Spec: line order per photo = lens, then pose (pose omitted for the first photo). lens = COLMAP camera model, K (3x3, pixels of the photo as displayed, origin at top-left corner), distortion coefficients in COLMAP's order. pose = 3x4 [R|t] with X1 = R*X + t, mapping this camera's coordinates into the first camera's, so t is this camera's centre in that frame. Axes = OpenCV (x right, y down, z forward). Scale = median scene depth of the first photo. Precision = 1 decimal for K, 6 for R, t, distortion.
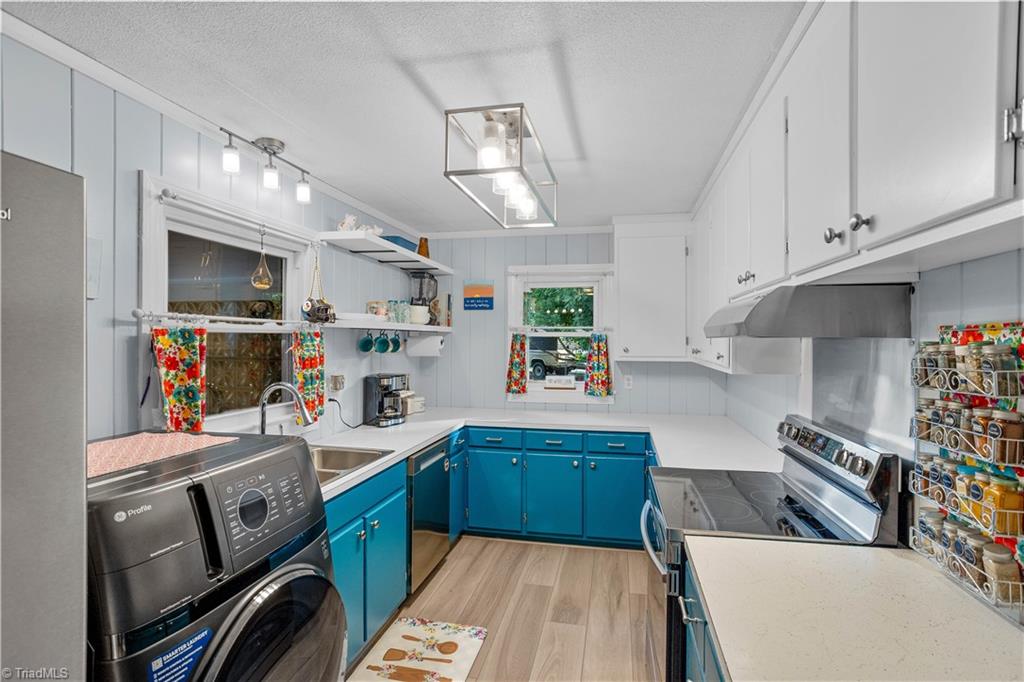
lens RADIAL K [[498.9, 0, 514.6], [0, 498.9, 336.2], [0, 0, 1]] dist [-0.038715, 0.032874]
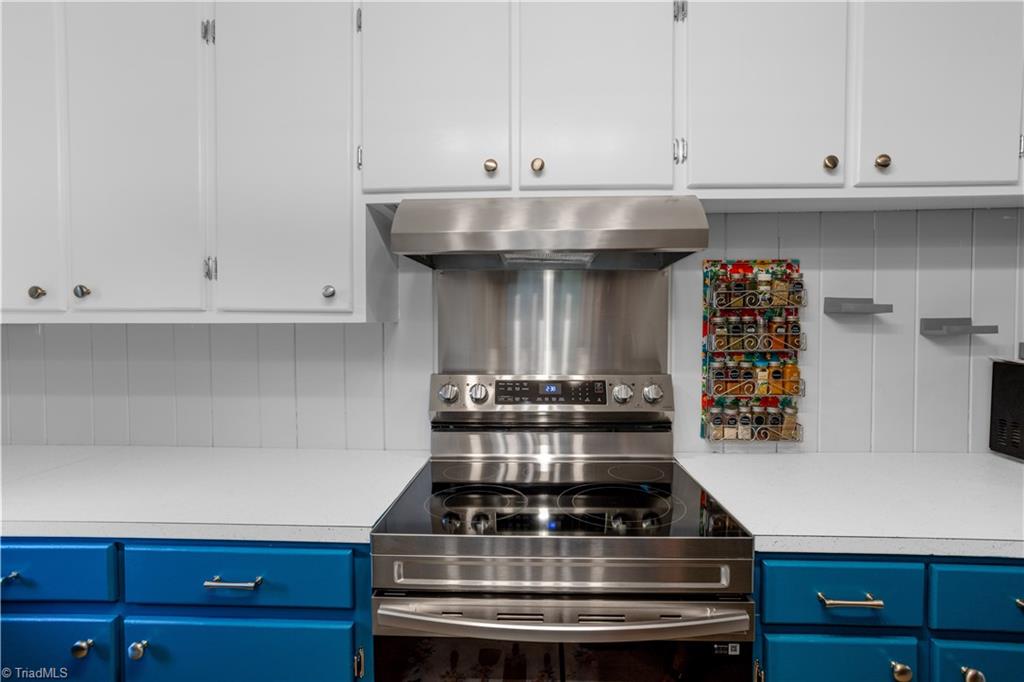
lens RADIAL K [[498.9, 0, 514.6], [0, 498.9, 336.2], [0, 0, 1]] dist [-0.038715, 0.032874]
pose [[-0.168355, -0.026909, 0.985359, -0.104271], [-0.005817, 0.999637, 0.026305, 0.048396], [-0.985709, -0.001303, -0.168451, 0.575357]]
